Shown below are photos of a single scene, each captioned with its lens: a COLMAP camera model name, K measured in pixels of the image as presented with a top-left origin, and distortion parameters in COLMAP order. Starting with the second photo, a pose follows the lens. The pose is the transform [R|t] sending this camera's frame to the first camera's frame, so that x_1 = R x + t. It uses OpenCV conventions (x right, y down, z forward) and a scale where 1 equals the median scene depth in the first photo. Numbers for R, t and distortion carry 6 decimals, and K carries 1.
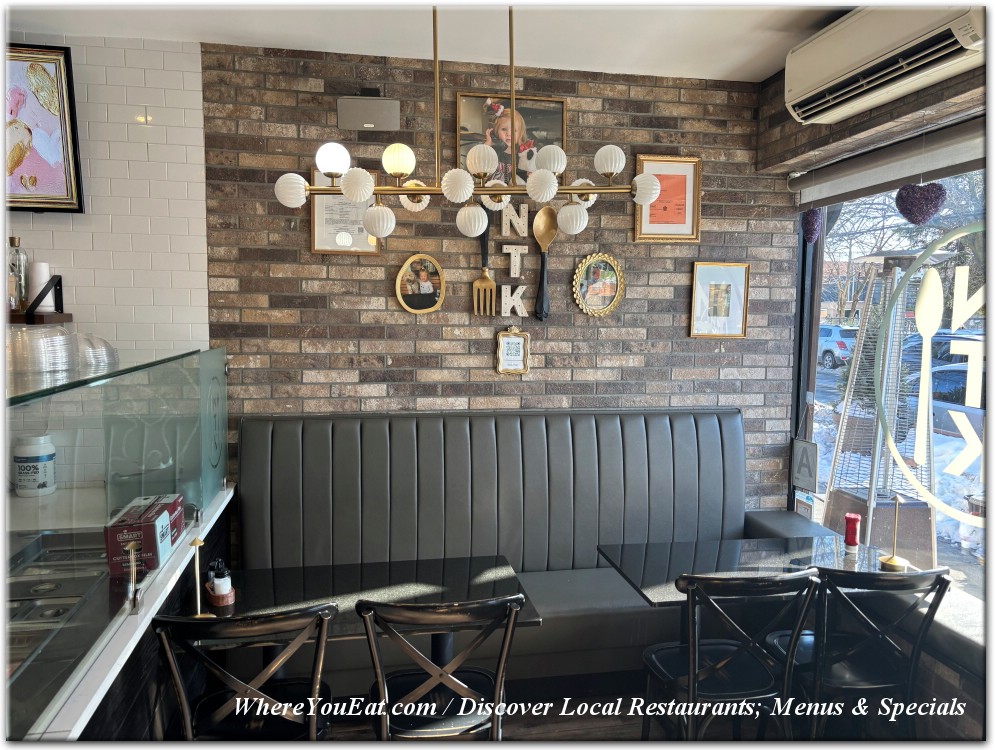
lens RADIAL K [[744.6, 0, 496.0], [0, 744.6, 382.3], [0, 0, 1]] dist [0.046948, -0.051769]
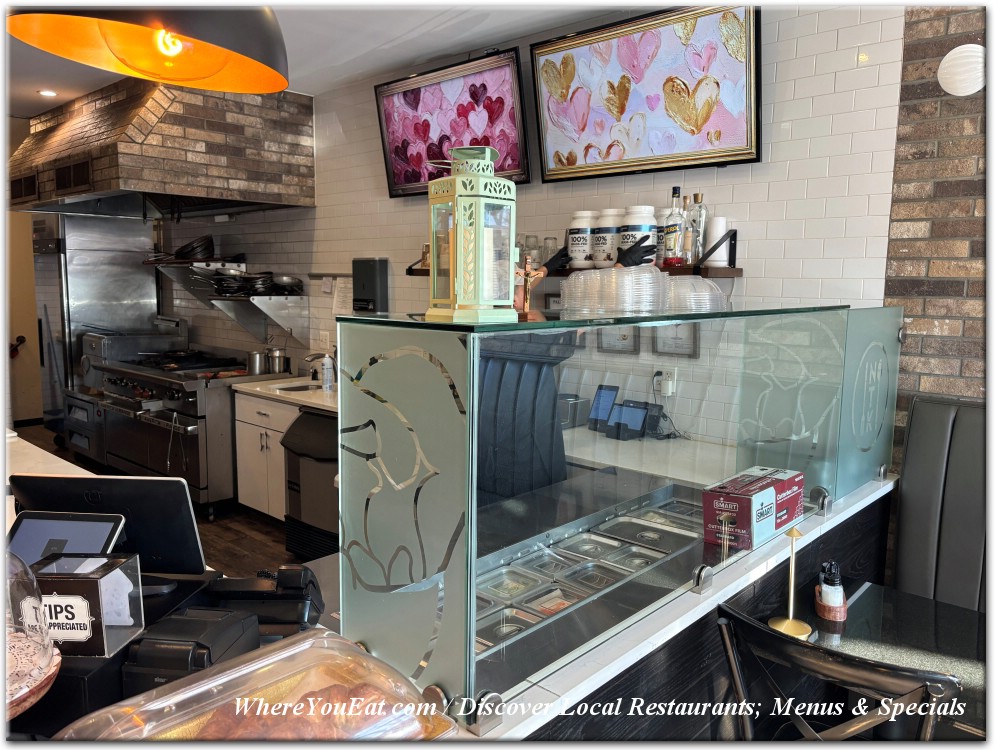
lens RADIAL K [[744.6, 0, 488.3], [0, 744.6, 366.0], [0, 0, 1]] dist [0.046948, -0.051769]
pose [[0.592048, 0.093055, -0.800512, 0.031652], [-0.083308, 0.995057, 0.054057, 0.009717], [0.801585, 0.034684, 0.596874, 0.161951]]
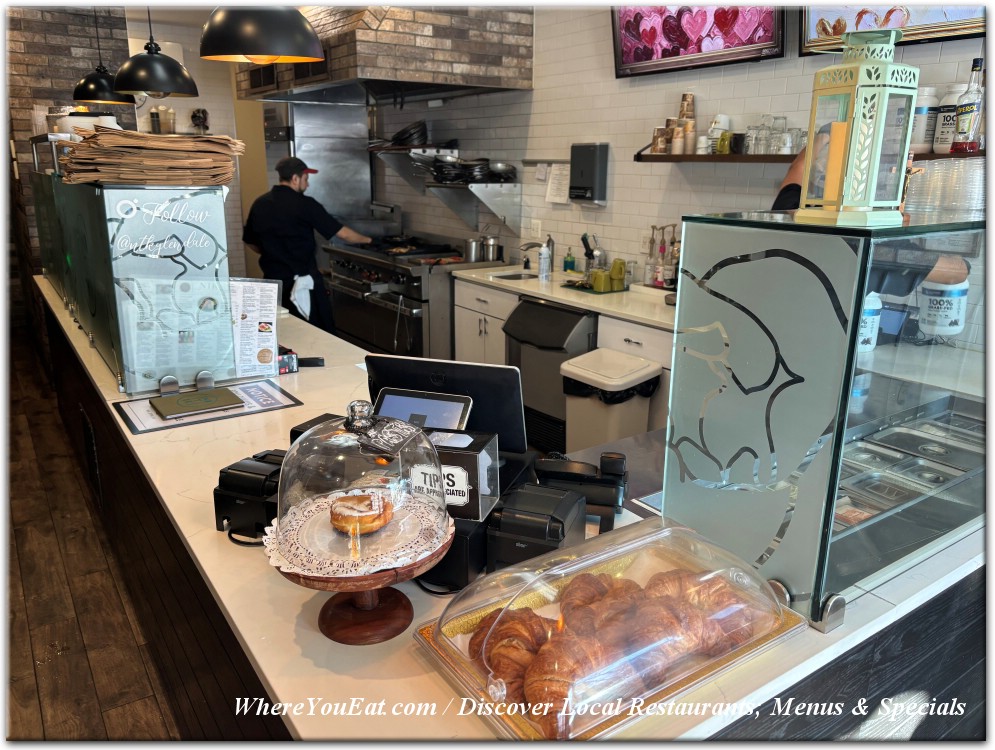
lens RADIAL K [[744.6, 0, 492.0], [0, 744.6, 364.6], [0, 0, 1]] dist [0.046948, -0.051769]
pose [[0.398152, 0.238713, -0.885715, -0.008909], [-0.093484, 0.971079, 0.219697, 0.010844], [0.912544, -0.004673, 0.408953, 0.079828]]
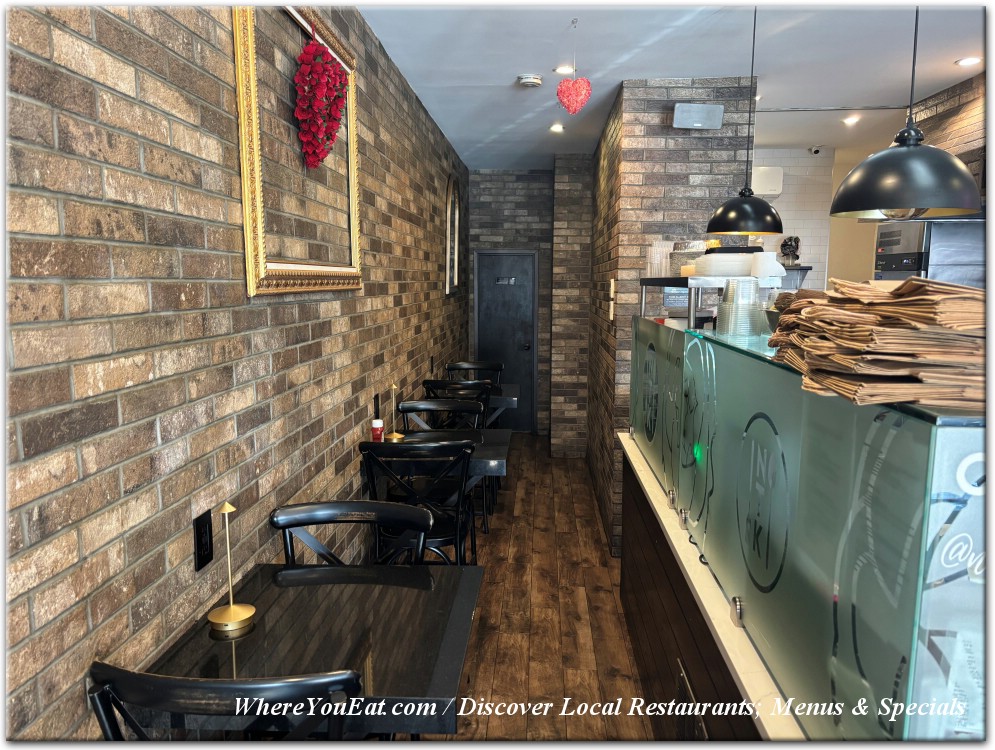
lens RADIAL K [[744.6, 0, 499.8], [0, 744.6, 375.4], [0, 0, 1]] dist [0.046948, -0.051769]
pose [[-0.239035, 0.115407, -0.964128, -0.479940], [-0.095491, 0.985305, 0.141617, -0.005468], [0.966304, 0.125917, -0.224502, -0.063226]]
